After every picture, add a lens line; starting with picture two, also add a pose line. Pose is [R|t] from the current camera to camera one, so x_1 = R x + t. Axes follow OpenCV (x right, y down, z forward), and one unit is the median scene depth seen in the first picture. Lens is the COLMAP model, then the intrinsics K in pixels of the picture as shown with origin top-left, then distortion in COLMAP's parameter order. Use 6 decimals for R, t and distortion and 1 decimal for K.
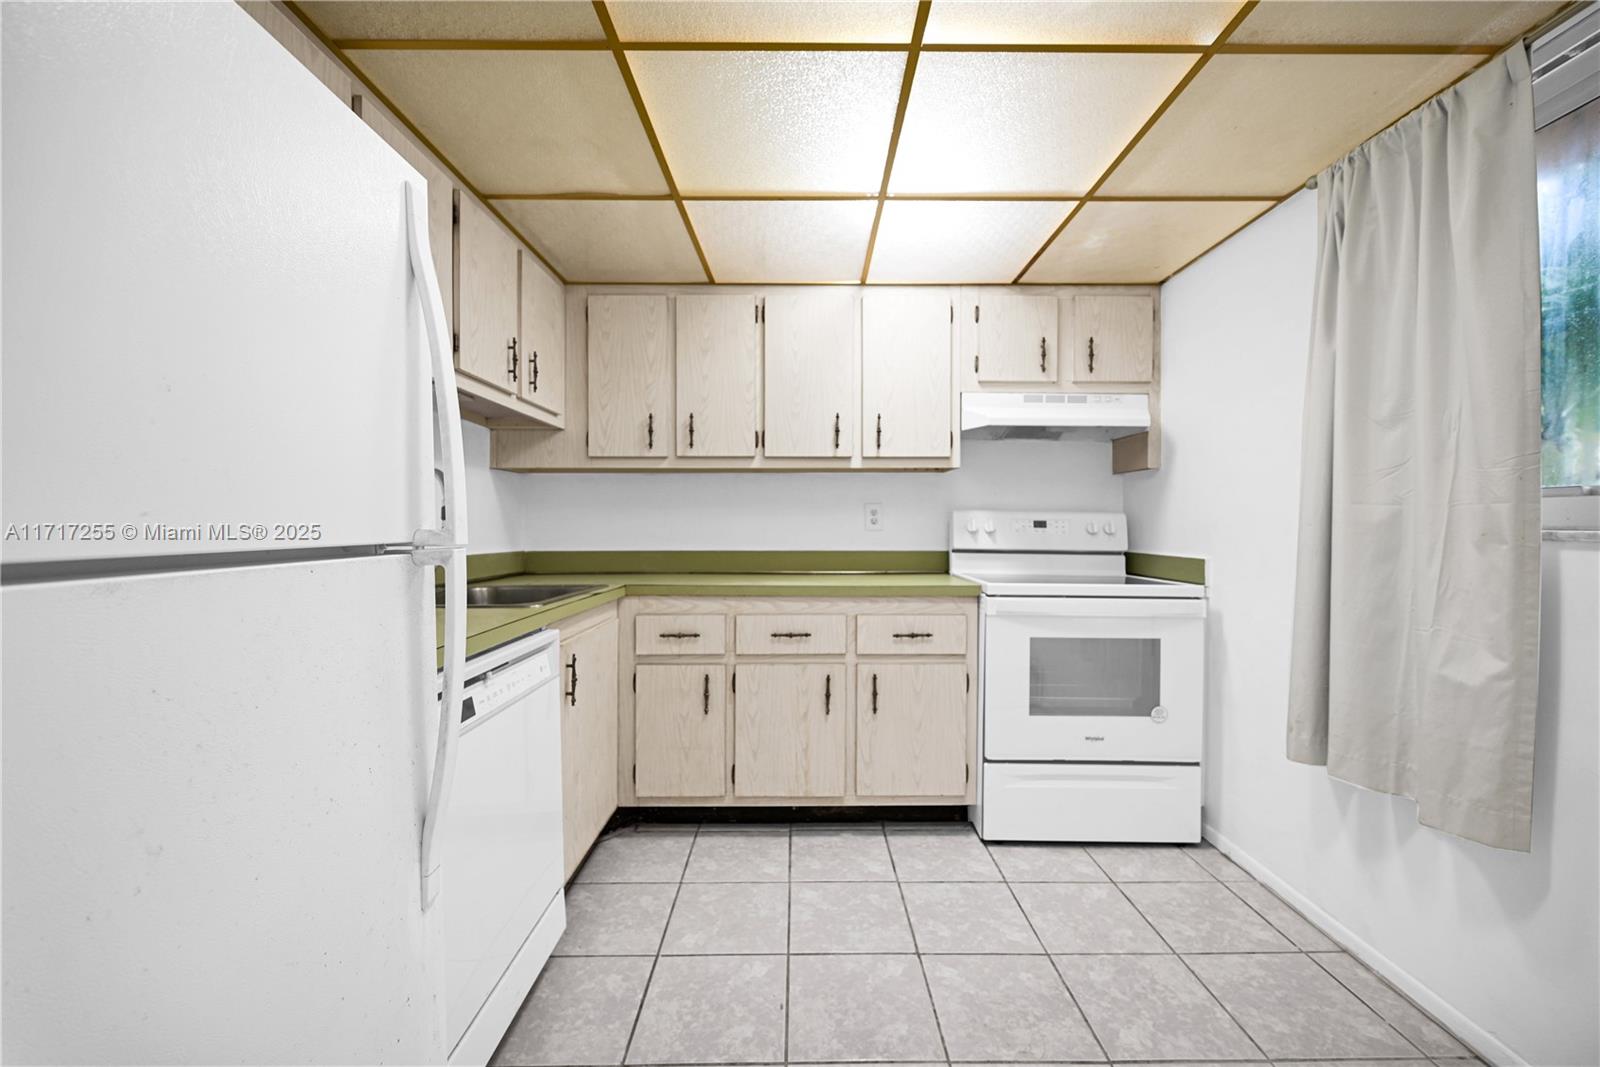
lens RADIAL K [[642.3, 0, 804.2], [0, 642.3, 533.6], [0, 0, 1]] dist [-0.003669, 0.000055]
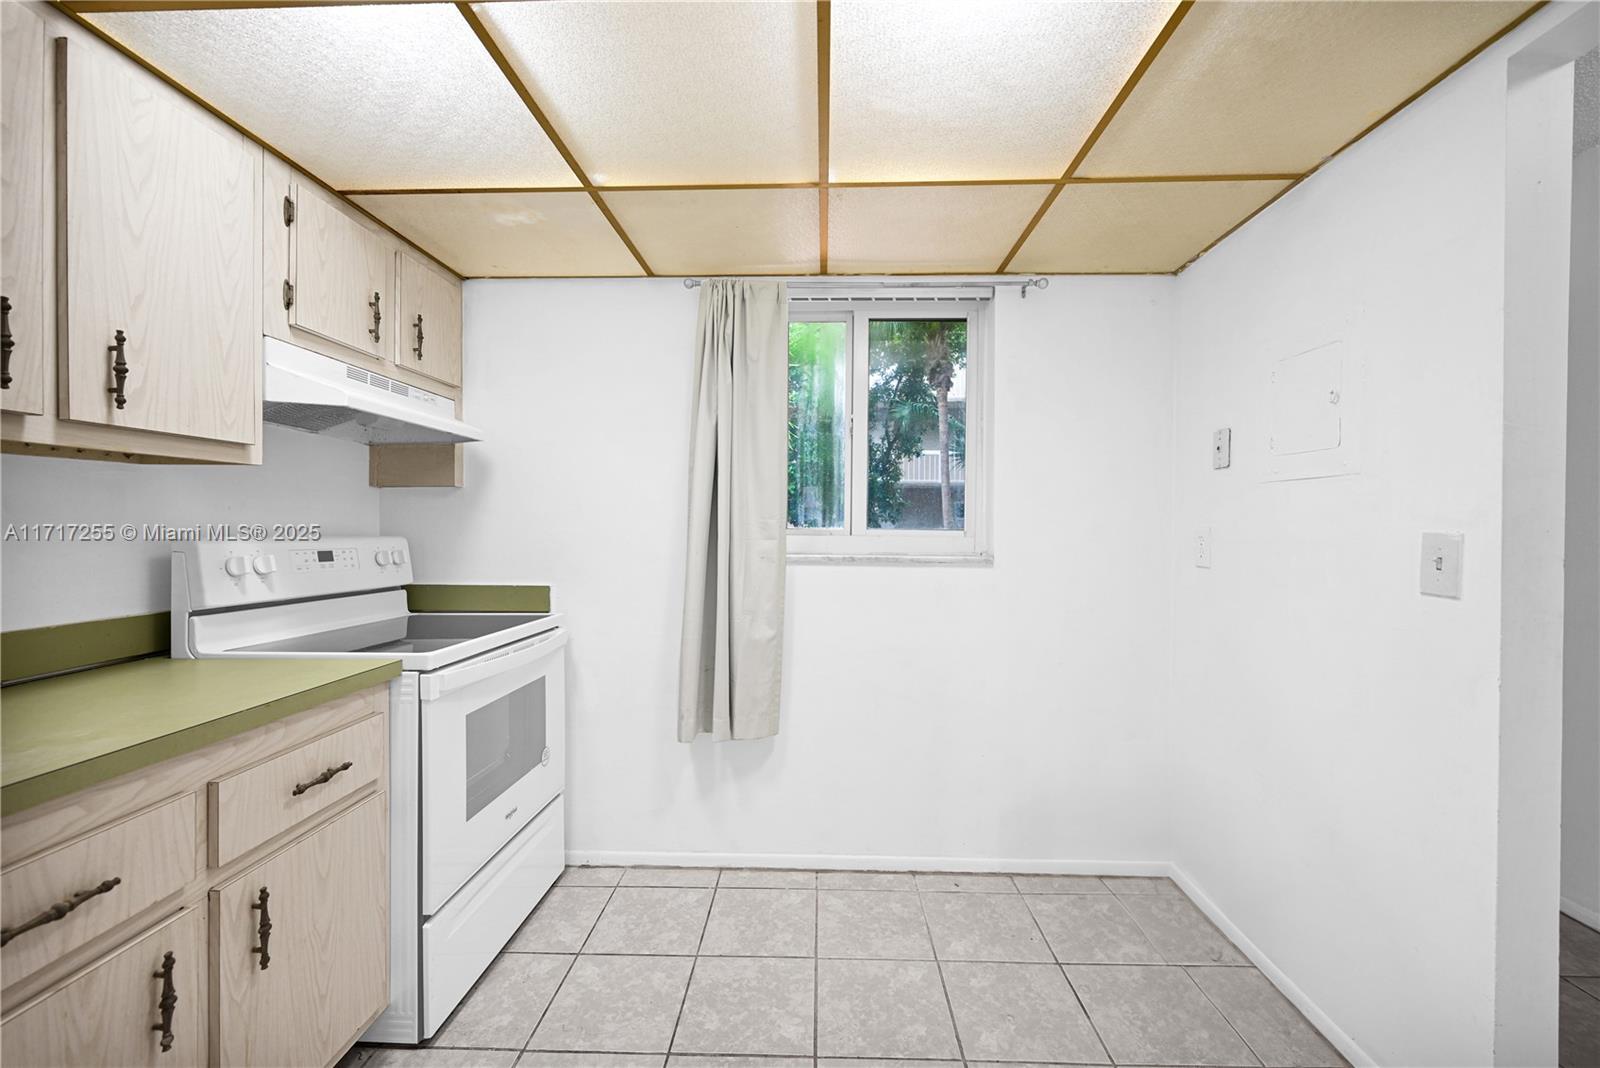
lens RADIAL K [[642.3, 0, 805.4], [0, 642.3, 530.2], [0, 0, 1]] dist [-0.003669, 0.000055]
pose [[0.027985, -0.009697, 0.999561, -0.317769], [0.013176, 0.999870, 0.009331, -0.044606], [-0.999521, 0.012909, 0.028109, 0.507903]]
